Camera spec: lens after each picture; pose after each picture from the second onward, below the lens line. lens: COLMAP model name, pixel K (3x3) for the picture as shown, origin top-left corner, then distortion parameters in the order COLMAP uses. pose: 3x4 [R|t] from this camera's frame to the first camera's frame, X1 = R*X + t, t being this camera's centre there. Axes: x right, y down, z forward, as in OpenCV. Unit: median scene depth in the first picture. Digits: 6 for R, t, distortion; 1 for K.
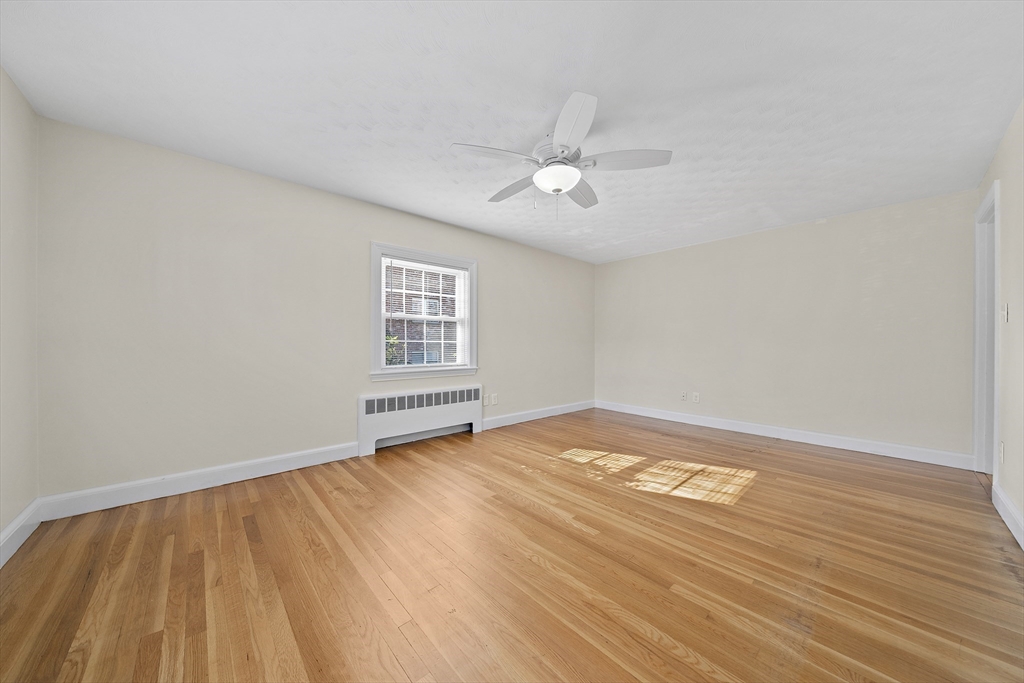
lens RADIAL K [[341.7, 0, 512.0], [0, 341.7, 341.5], [0, 0, 1]] dist [-0.000503, -0.000035]
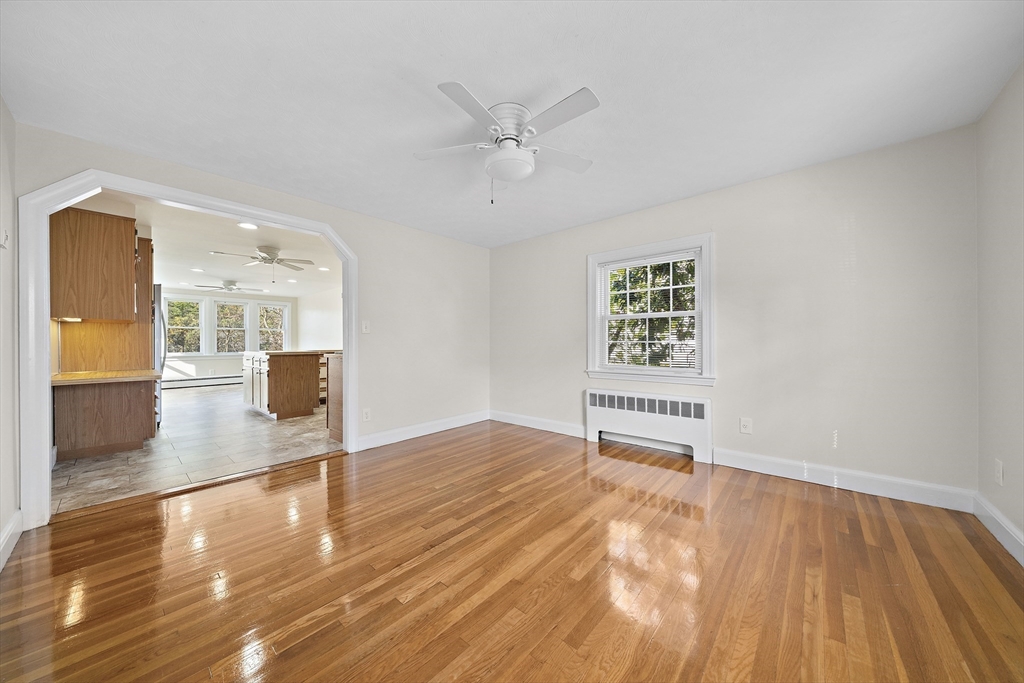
lens RADIAL K [[348.8, 0, 512.0], [0, 348.8, 341.5], [0, 0, 1]] dist [0.000177, -0.000037]
pose [[0.102491, -0.018012, -0.994571, 0.621185], [0.009950, 0.999805, -0.017081, 0.011623], [0.994684, -0.008146, 0.102650, 0.520005]]
